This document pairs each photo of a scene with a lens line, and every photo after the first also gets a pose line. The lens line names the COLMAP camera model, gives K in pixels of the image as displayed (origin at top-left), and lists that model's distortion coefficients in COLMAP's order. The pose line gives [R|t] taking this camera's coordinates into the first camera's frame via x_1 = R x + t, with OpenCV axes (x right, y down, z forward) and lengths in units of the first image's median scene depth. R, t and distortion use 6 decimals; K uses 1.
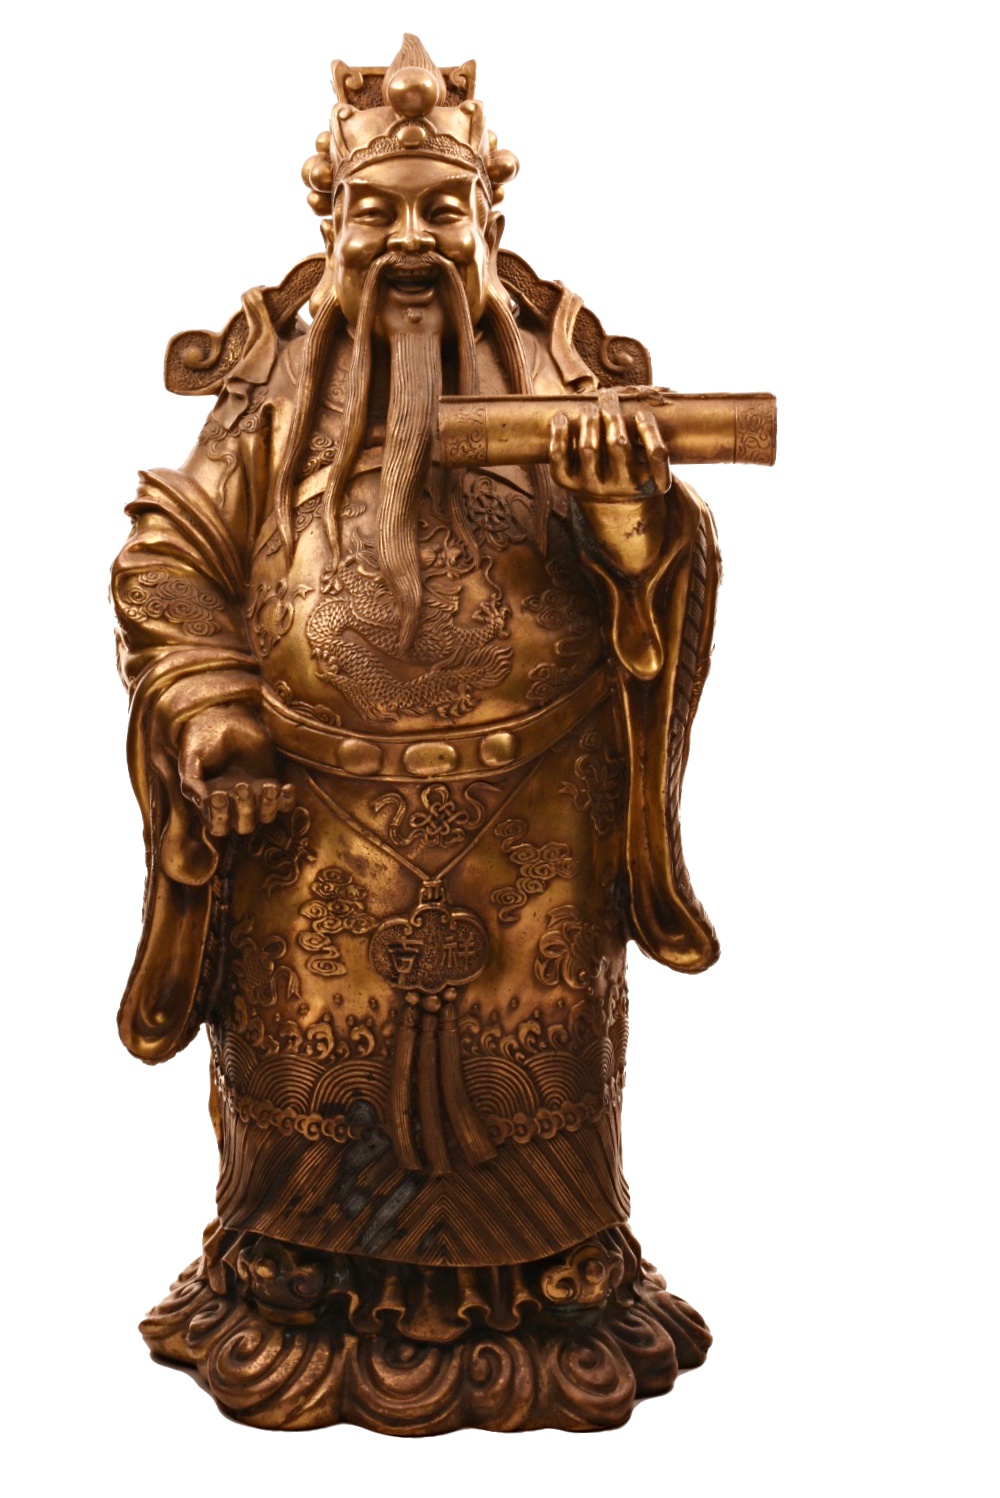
lens RADIAL K [[3119.7, 0, 501.0], [0, 3119.7, 737.2], [0, 0, 1]] dist [-0.044157, 0.000000]
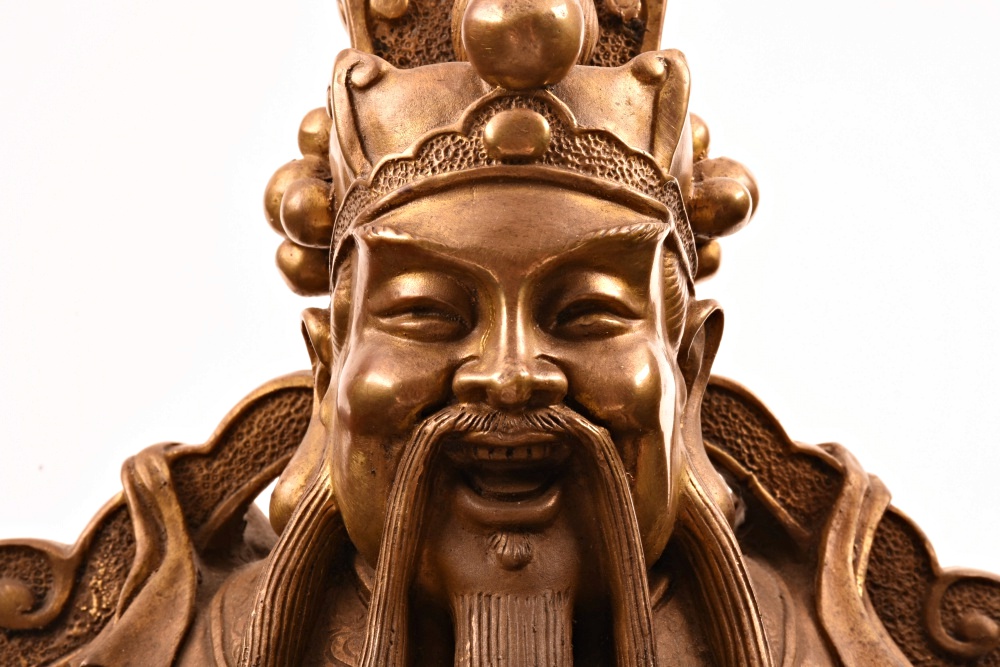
lens RADIAL K [[3677.3, 0, 497.5], [0, 3677.3, 332.9], [0, 0, 1]] dist [-0.024387, 0.000000]
pose [[0.999381, 0.024881, -0.024853, -0.017924], [-0.027345, 0.994173, -0.104266, -0.111358], [0.022114, 0.104881, 0.994239, 0.494628]]
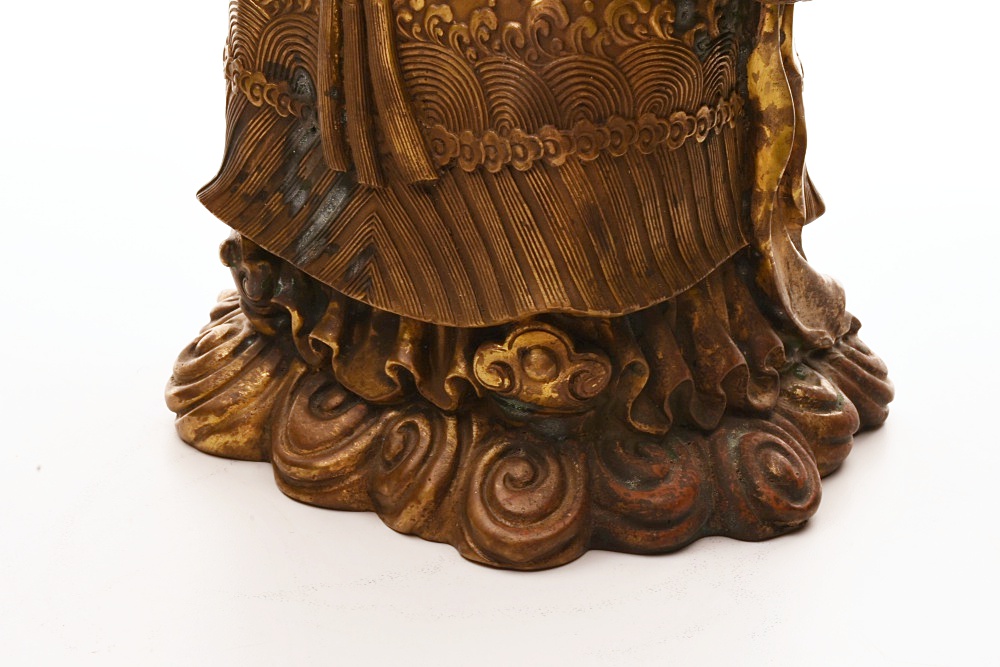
lens RADIAL K [[2978.9, 0, 500.0], [0, 2978.9, 334.2], [0, 0, 1]] dist [-0.121356, 0.000000]
pose [[0.747543, 0.257509, -0.612265, 0.458119], [-0.137337, 0.961794, 0.236835, -0.001590], [0.649860, -0.092957, 0.754348, 0.465845]]
